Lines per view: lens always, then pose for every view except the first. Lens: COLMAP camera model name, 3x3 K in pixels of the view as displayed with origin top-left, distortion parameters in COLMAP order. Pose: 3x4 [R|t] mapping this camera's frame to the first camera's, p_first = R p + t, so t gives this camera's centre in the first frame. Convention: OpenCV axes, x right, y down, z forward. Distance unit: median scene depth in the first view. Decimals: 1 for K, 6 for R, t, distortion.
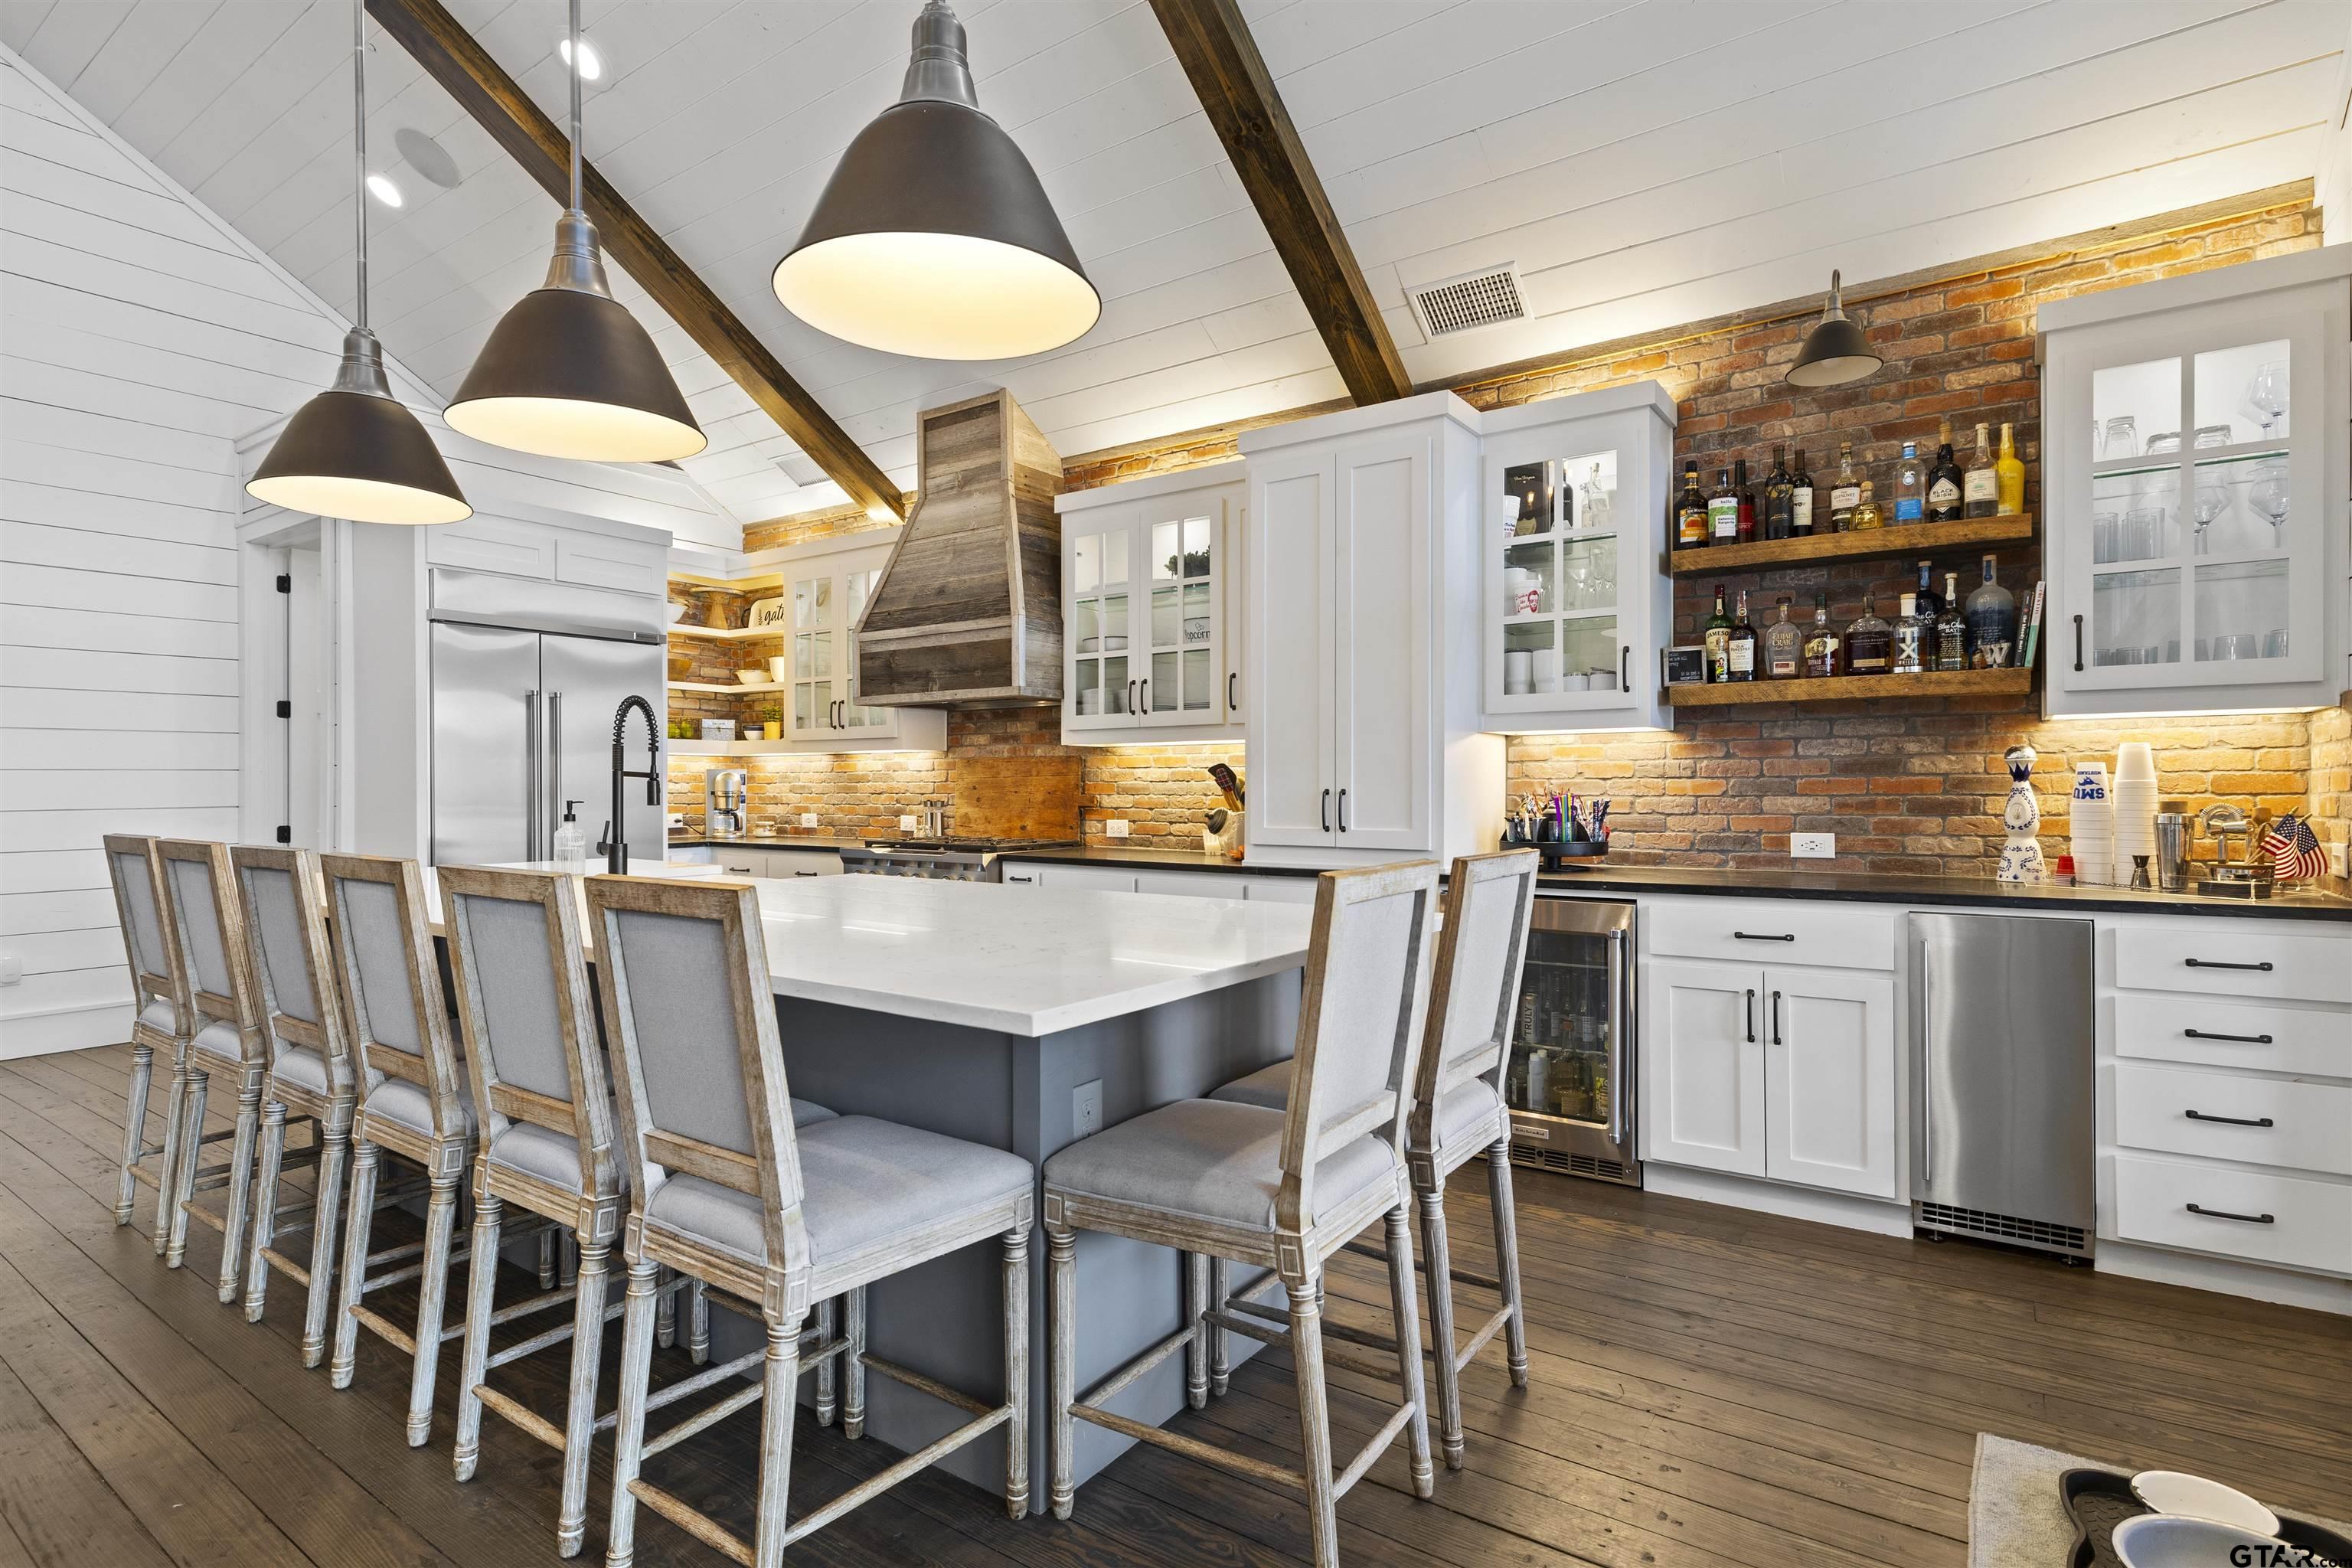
lens RADIAL K [[1159.8, 0, 1160.0], [0, 1159.8, 788.5], [0, 0, 1]] dist [-0.000816, 0.000259]
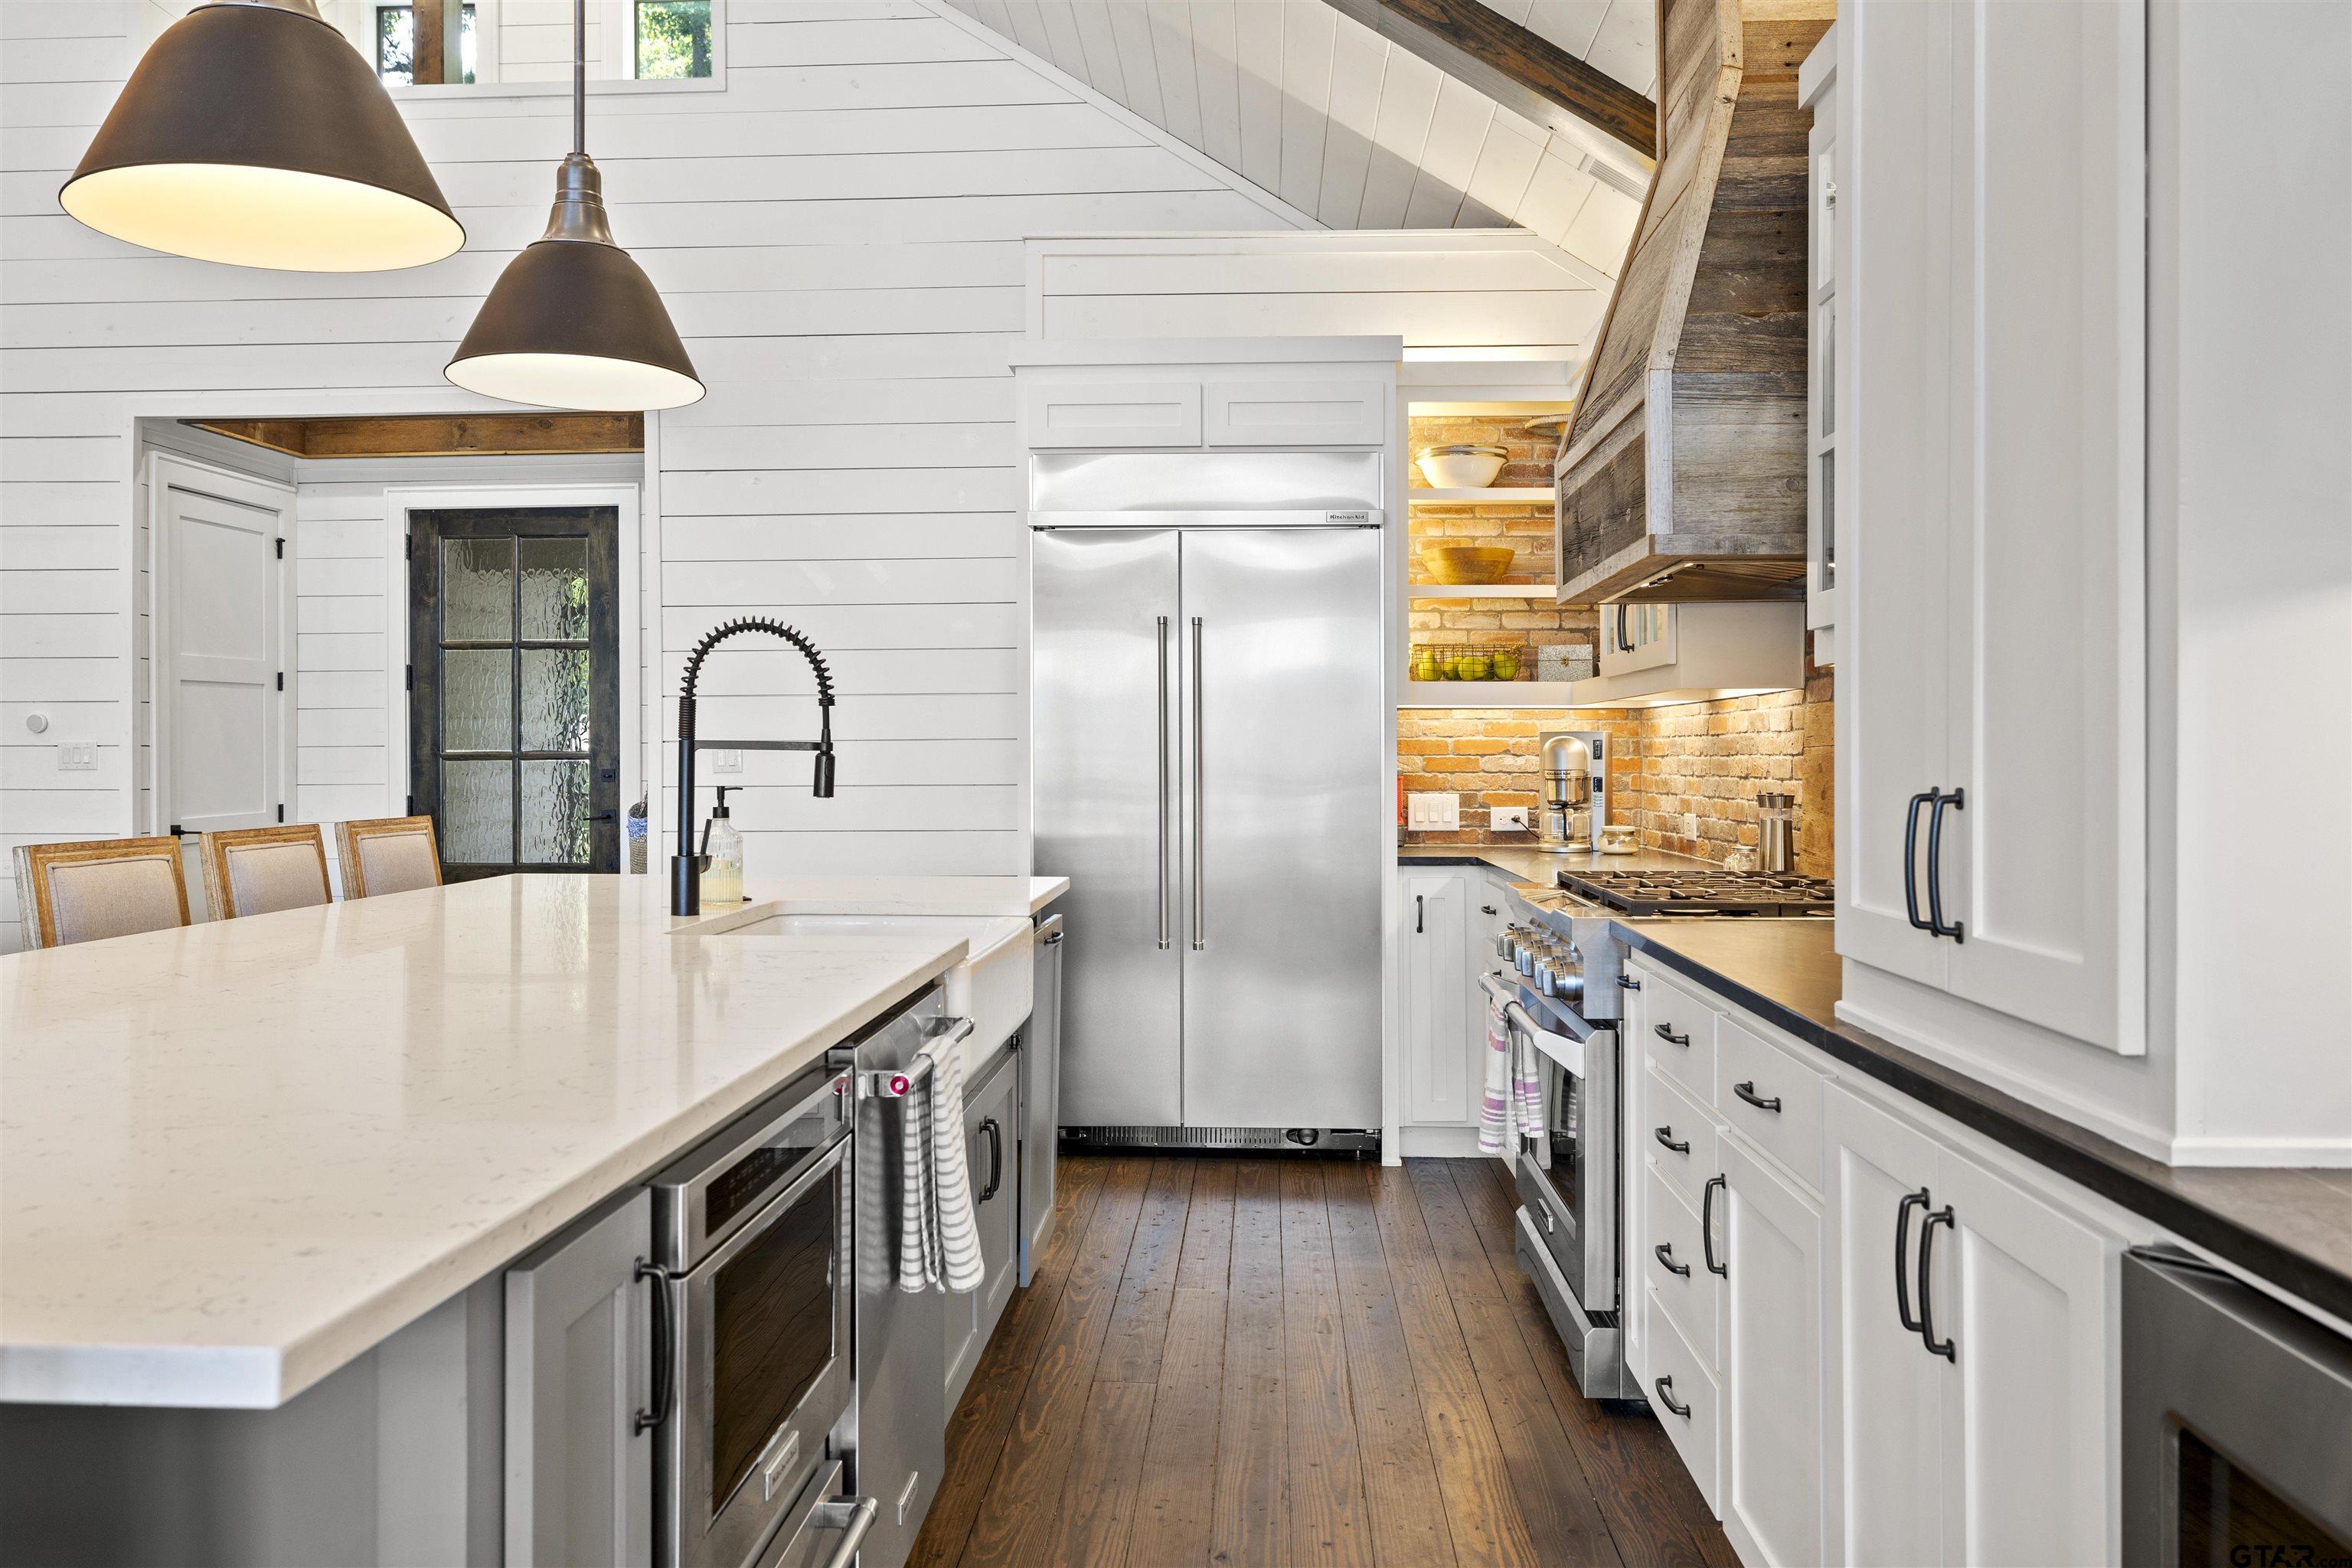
lens RADIAL K [[1751.7, 0, 1178.8], [0, 1751.7, 765.8], [0, 0, 1]] dist [-0.012160, -0.003038]
pose [[0.548489, 0.006410, -0.836134, 0.569869], [-0.003839, 0.999979, 0.005147, -0.008497], [0.836149, 0.000387, 0.548502, 0.861547]]
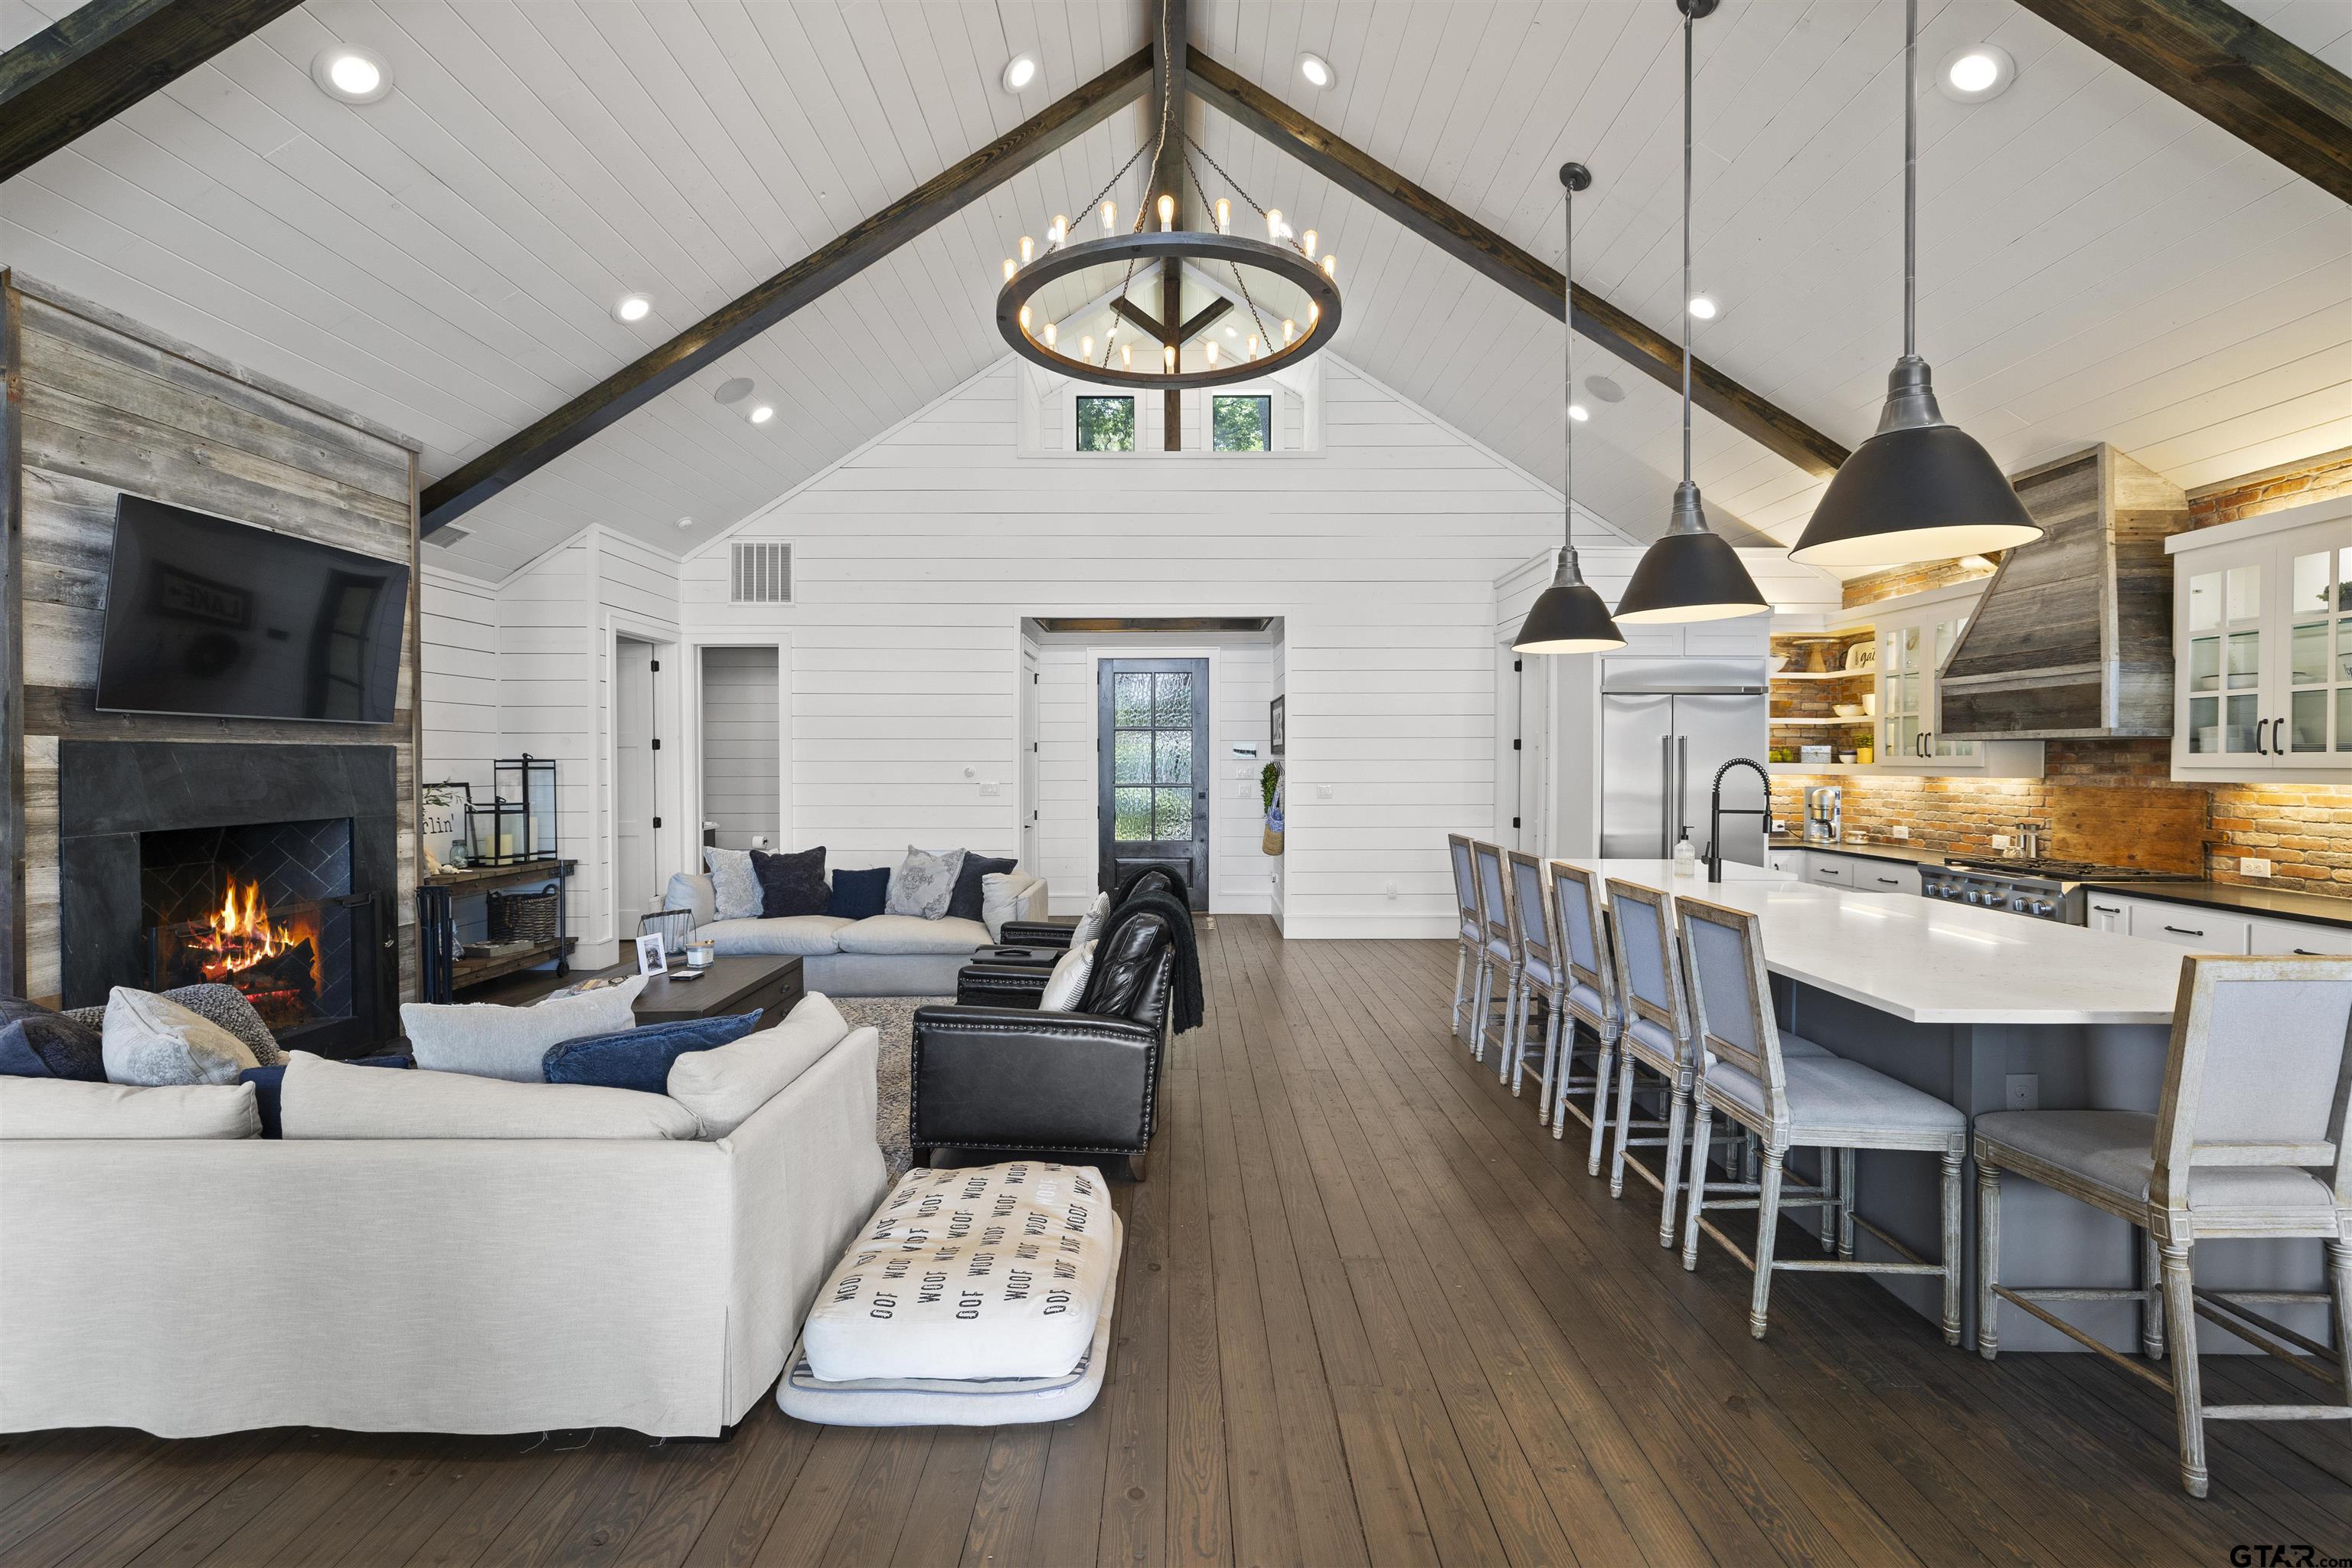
lens RADIAL K [[1011.2, 0, 1186.4], [0, 1011.2, 770.3], [0, 0, 1]] dist [0.003638, -0.000579]
pose [[0.581708, 0.009855, -0.813338, 0.248448], [-0.007055, 0.999950, 0.007070, -0.086592], [0.813367, 0.001625, 0.581748, -0.400815]]
